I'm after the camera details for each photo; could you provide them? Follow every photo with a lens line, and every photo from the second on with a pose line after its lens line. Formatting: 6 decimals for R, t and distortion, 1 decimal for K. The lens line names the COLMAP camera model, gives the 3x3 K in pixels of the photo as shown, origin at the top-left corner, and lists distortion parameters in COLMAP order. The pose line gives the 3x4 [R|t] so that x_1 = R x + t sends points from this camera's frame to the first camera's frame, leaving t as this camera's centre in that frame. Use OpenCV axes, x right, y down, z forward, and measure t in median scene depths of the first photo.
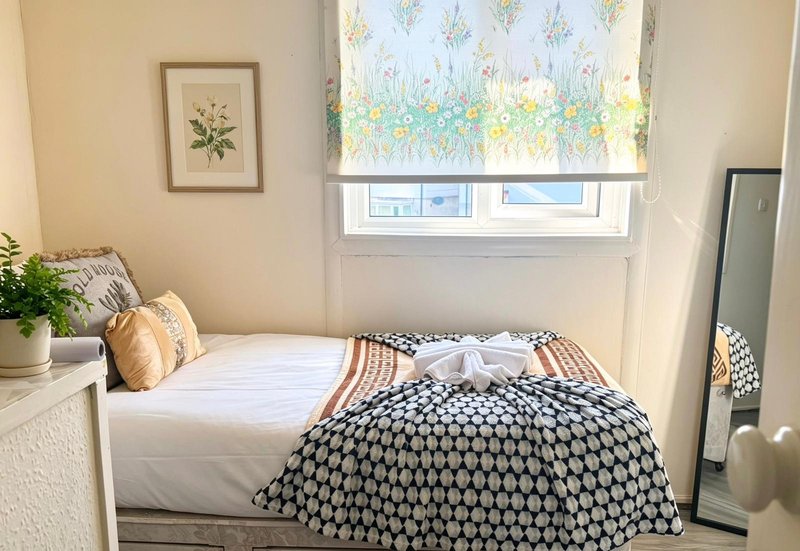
lens RADIAL K [[680.5, 0, 400.0], [0, 680.5, 275.5], [0, 0, 1]] dist [0.009706, 0.002444]
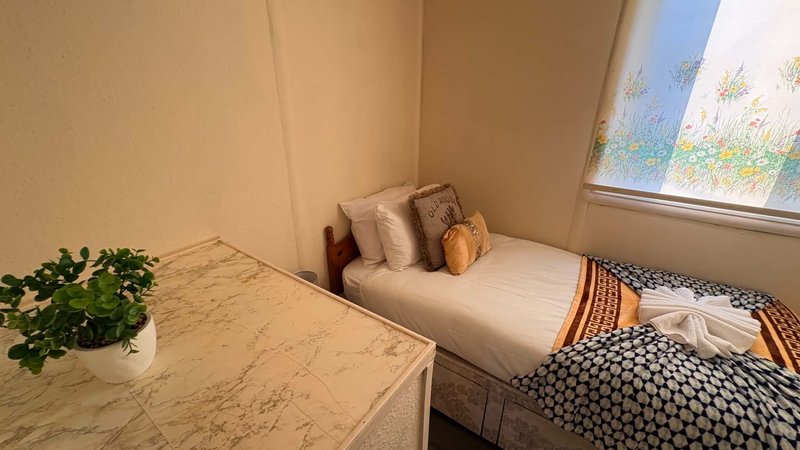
lens RADIAL K [[317.8, 0, 400.0], [0, 317.8, 225.0], [0, 0, 1]] dist [-0.000754, -0.000439]
pose [[0.847579, 0.197004, -0.492746, -0.127132], [-0.088602, 0.968040, 0.234625, -0.171768], [0.523220, -0.155205, 0.837945, 0.256743]]
